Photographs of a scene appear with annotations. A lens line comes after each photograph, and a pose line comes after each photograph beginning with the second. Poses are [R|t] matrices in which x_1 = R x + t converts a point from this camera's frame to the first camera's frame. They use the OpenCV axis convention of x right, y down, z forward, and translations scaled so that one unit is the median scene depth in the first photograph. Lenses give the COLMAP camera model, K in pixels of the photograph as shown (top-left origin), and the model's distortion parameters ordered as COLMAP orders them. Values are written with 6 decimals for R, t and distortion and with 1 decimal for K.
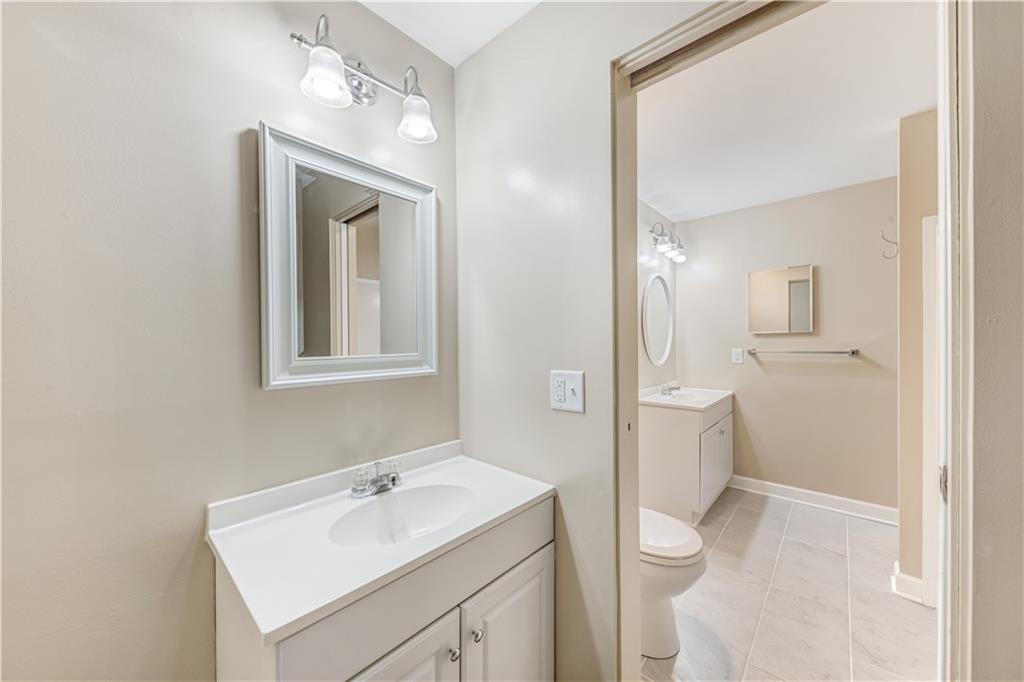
lens RADIAL K [[365.1, 0, 512.0], [0, 365.1, 341.0], [0, 0, 1]] dist [0.015883, -0.010828]
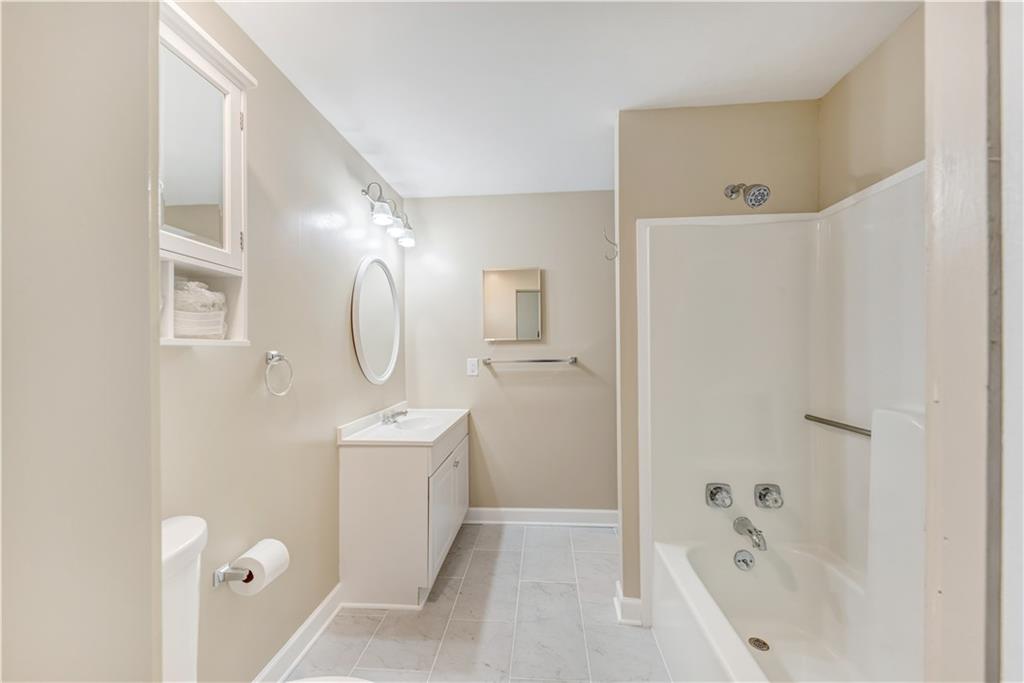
lens RADIAL K [[370.4, 0, 516.6], [0, 370.4, 345.6], [0, 0, 1]] dist [0.001225, 0.000092]
pose [[0.790146, -0.002269, 0.612915, 0.177119], [0.006664, 0.999966, -0.004889, -0.002873], [-0.612883, 0.007947, 0.790134, 0.271806]]
